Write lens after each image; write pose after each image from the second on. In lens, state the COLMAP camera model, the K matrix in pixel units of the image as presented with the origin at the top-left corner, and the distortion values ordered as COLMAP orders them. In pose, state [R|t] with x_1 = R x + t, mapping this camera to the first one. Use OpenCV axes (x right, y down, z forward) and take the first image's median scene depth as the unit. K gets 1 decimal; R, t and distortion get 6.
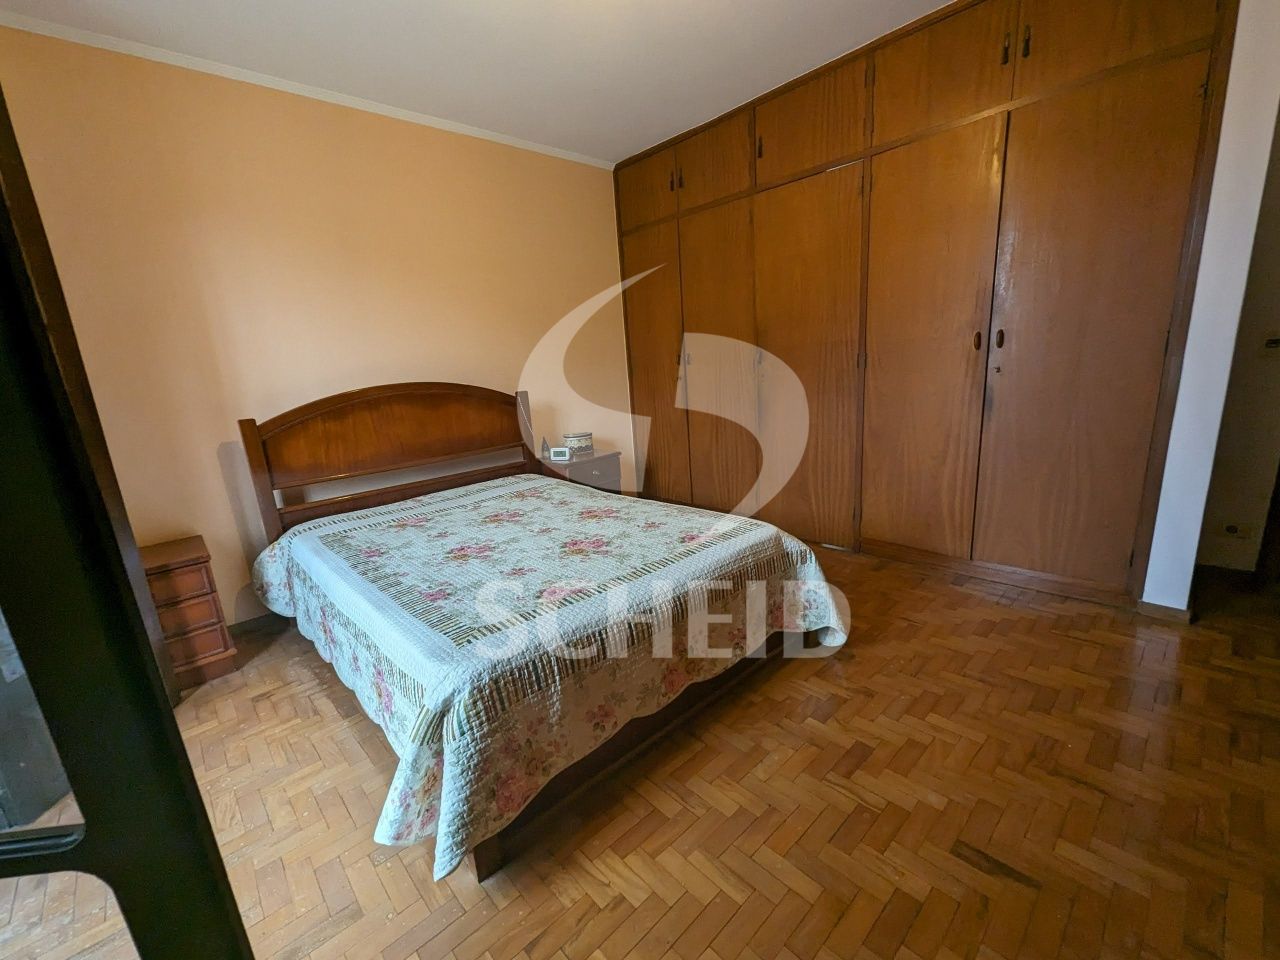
lens RADIAL K [[530.7, 0, 643.6], [0, 530.7, 479.4], [0, 0, 1]] dist [0.003265, 0.000175]
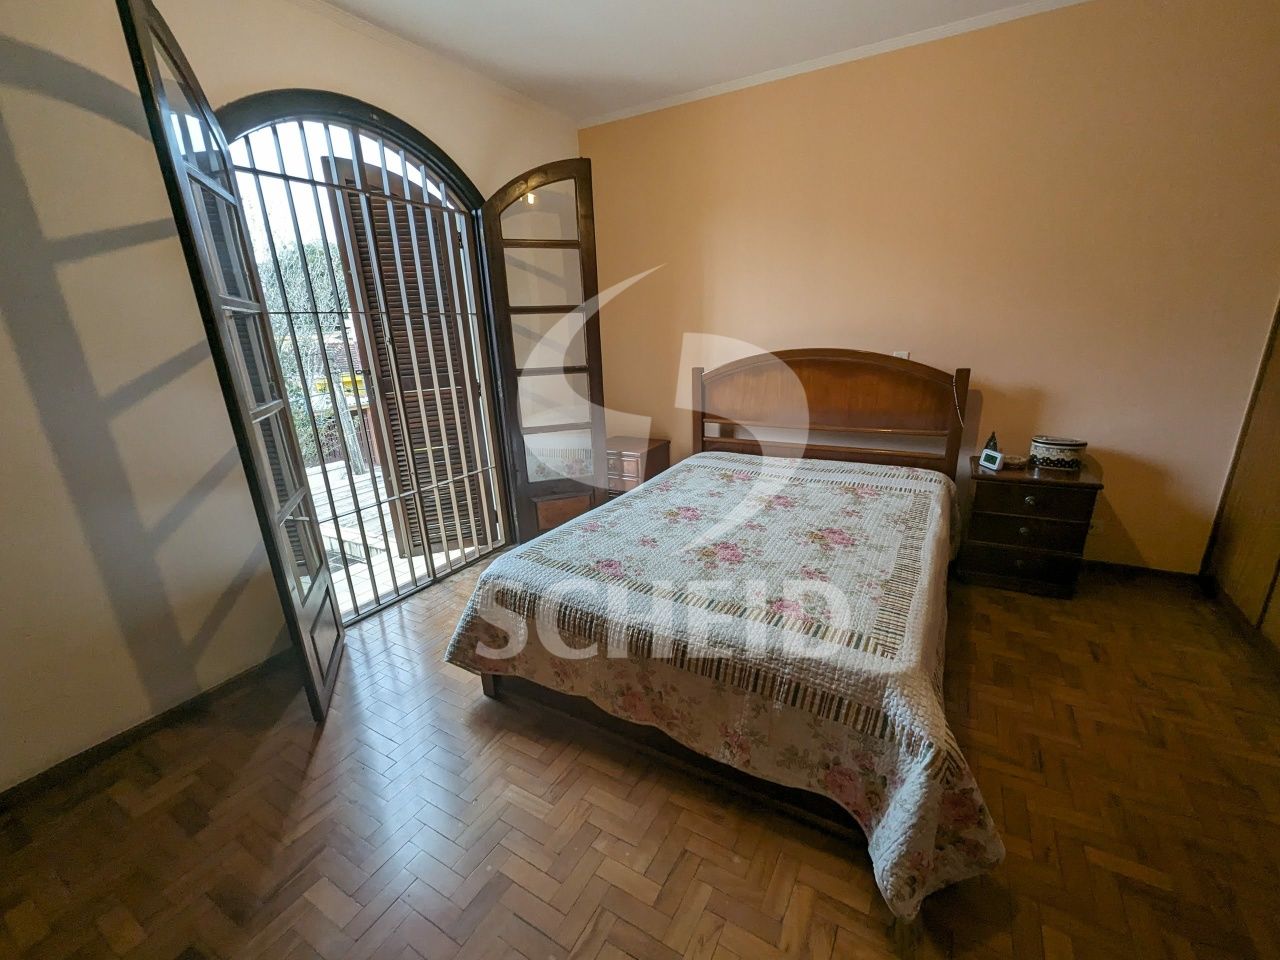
lens RADIAL K [[530.7, 0, 646.6], [0, 530.7, 488.8], [0, 0, 1]] dist [0.003265, 0.000175]
pose [[0.303005, 0.334997, -0.892169, 0.546780], [-0.193521, 0.938303, 0.286595, -0.190078], [0.933133, 0.085813, 0.349139, 0.440946]]
